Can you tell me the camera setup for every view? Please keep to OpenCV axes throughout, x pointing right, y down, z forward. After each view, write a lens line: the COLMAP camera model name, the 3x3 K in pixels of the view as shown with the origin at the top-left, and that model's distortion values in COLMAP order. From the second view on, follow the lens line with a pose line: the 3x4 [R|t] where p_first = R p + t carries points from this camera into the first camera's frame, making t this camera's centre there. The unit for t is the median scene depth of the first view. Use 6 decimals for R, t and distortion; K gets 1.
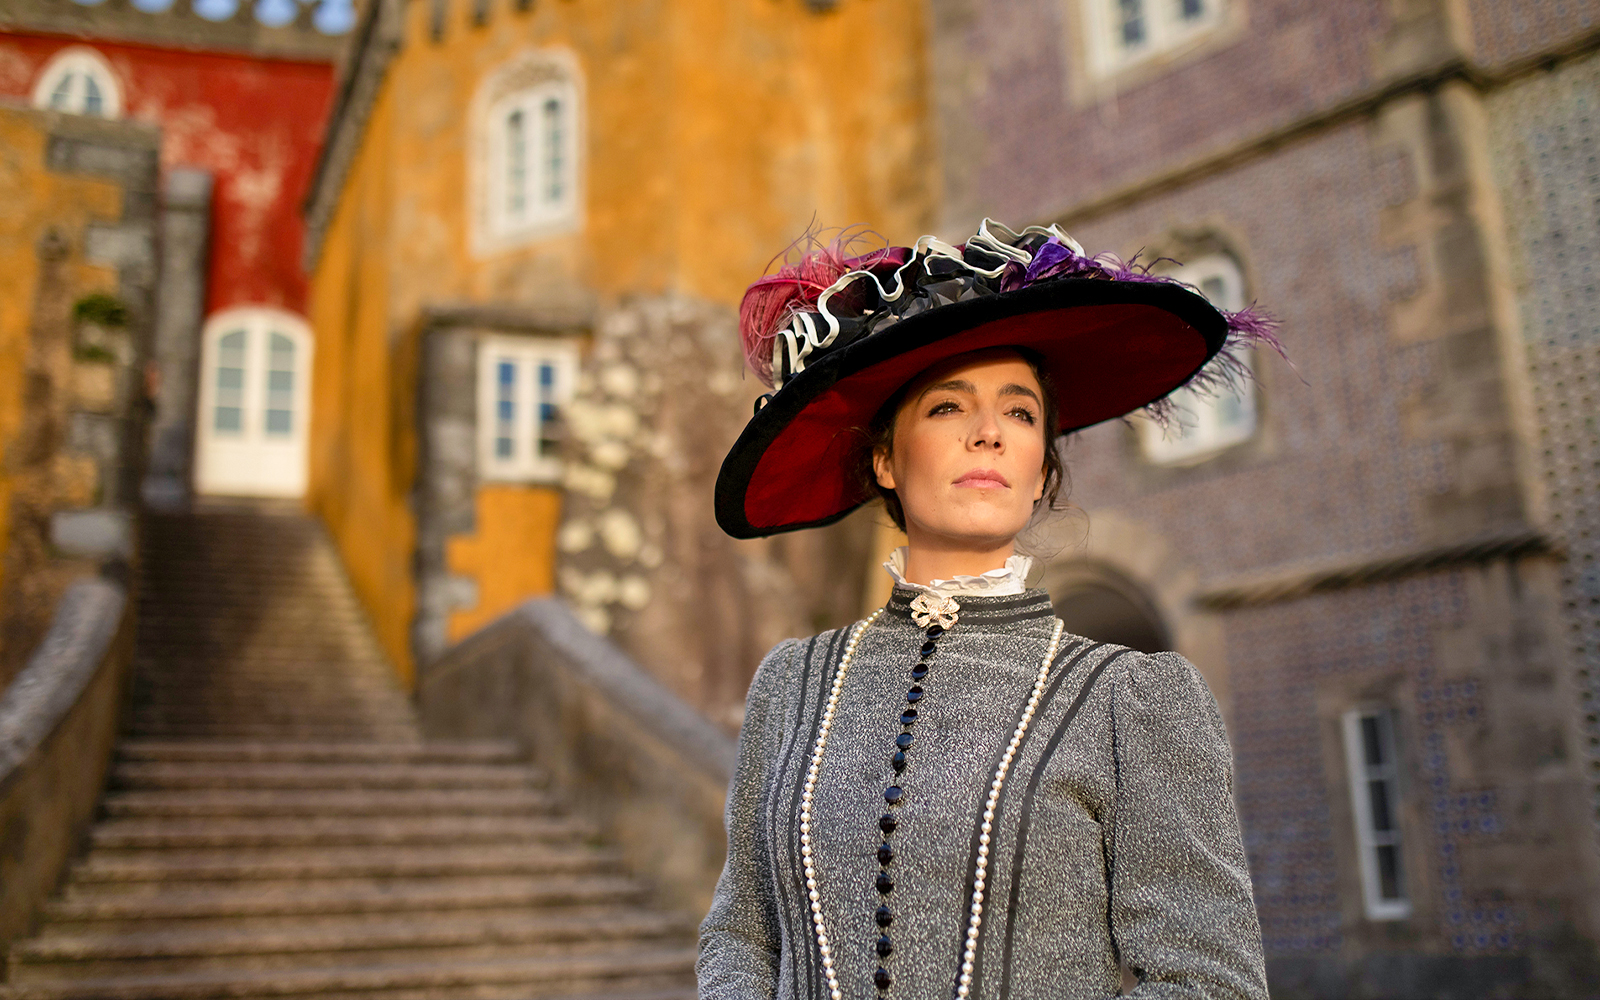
lens RADIAL K [[1451.5, 0, 800.0], [0, 1451.5, 500.0], [0, 0, 1]] dist [-0.043839, -0.001867]
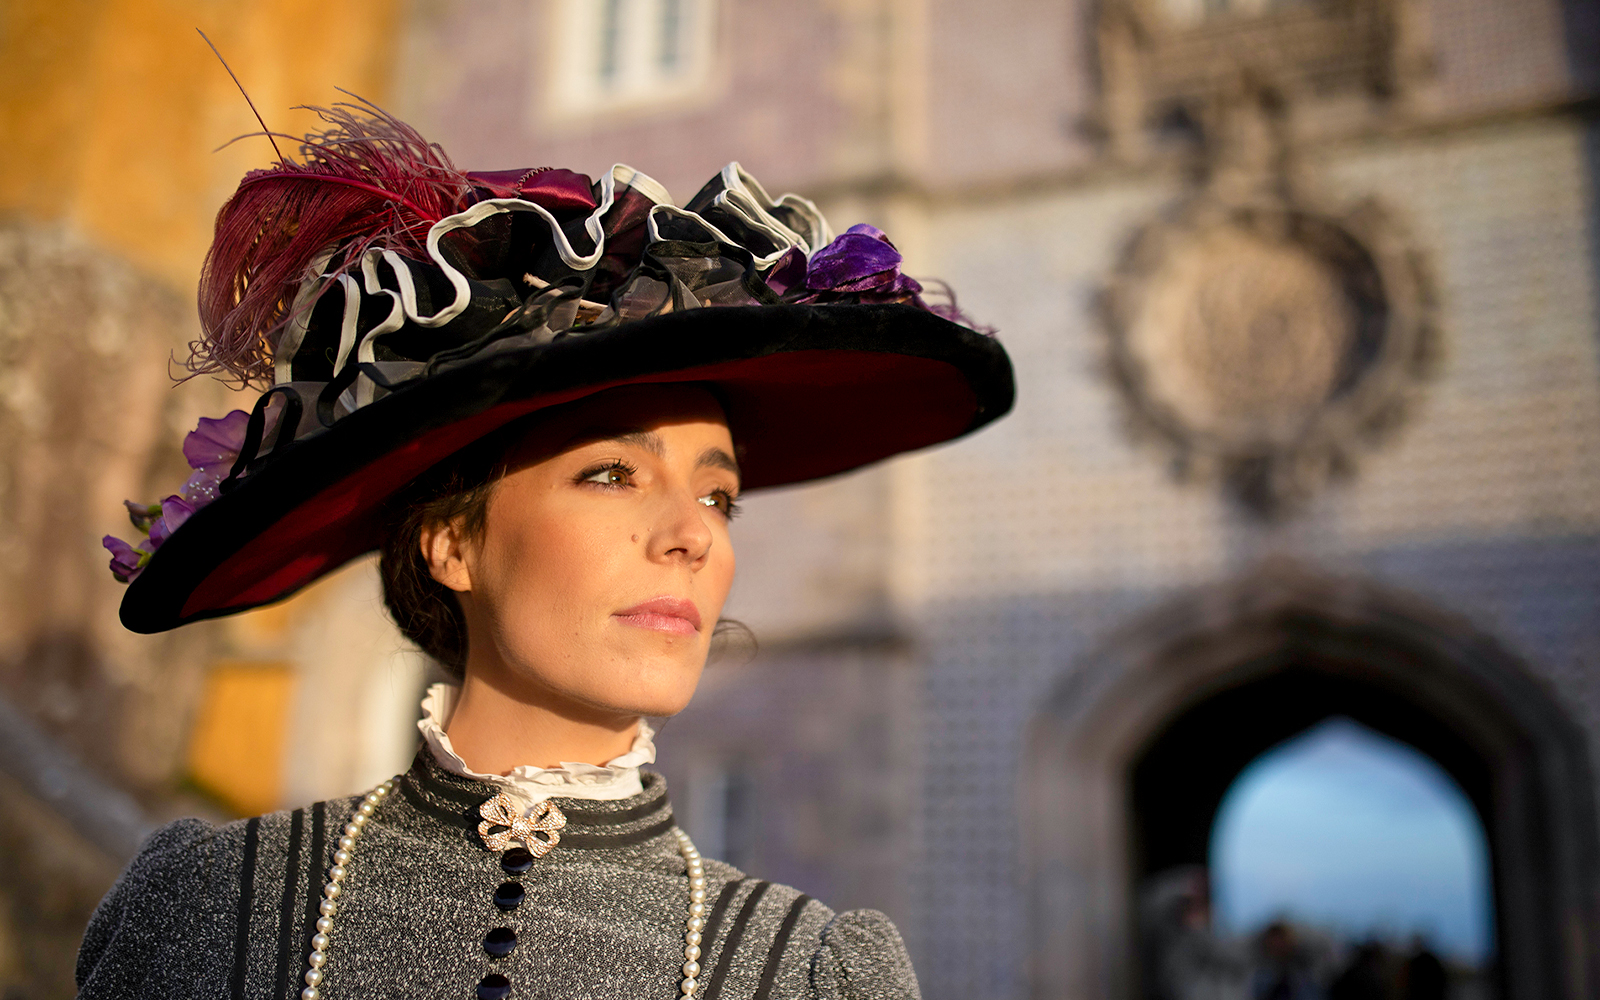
lens RADIAL K [[1451.5, 0, 800.0], [0, 1451.5, 500.0], [0, 0, 1]] dist [-0.043839, -0.001867]
pose [[0.856712, 0.146217, 0.494637, -0.112810], [-0.152525, 0.987907, -0.027856, -0.049465], [-0.492728, -0.051580, 0.868653, 0.474537]]
